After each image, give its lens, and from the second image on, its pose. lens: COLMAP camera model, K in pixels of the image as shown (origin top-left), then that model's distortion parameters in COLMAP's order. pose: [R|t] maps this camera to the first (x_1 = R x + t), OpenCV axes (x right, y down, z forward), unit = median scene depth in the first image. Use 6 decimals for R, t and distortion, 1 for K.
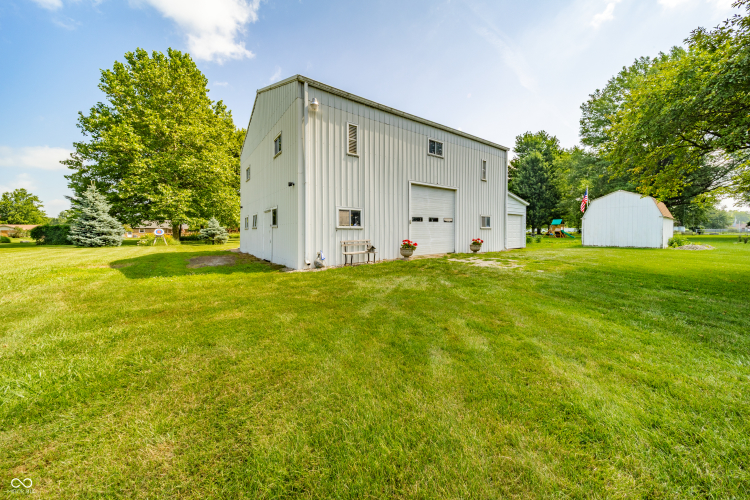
lens RADIAL K [[273.9, 0, 378.2], [0, 273.9, 248.4], [0, 0, 1]] dist [0.000510, 0.000067]
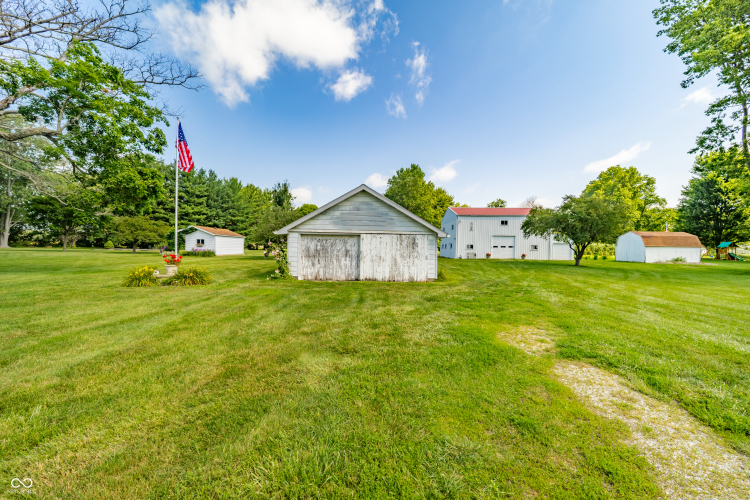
lens RADIAL K [[273.9, 0, 378.2], [0, 273.9, 248.4], [0, 0, 1]] dist [0.000510, 0.000067]
pose [[0.794941, 0.025165, -0.606165, 0.922860], [-0.055494, 0.997967, -0.031345, 0.080295], [0.604144, 0.058556, 0.794721, -2.155786]]
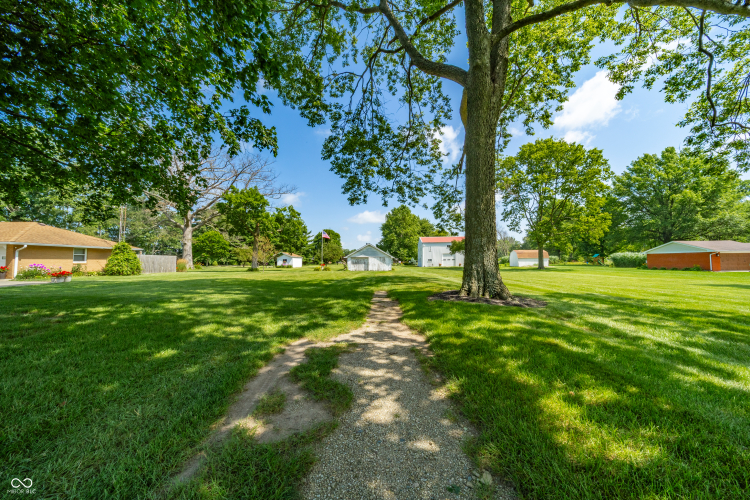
lens RADIAL K [[273.9, 0, 378.2], [0, 273.9, 248.4], [0, 0, 1]] dist [0.000510, 0.000067]
pose [[0.782079, -0.023417, -0.622739, 2.414621], [-0.037607, 0.995699, -0.084672, 0.165288], [0.622043, 0.089640, 0.777835, -3.912800]]
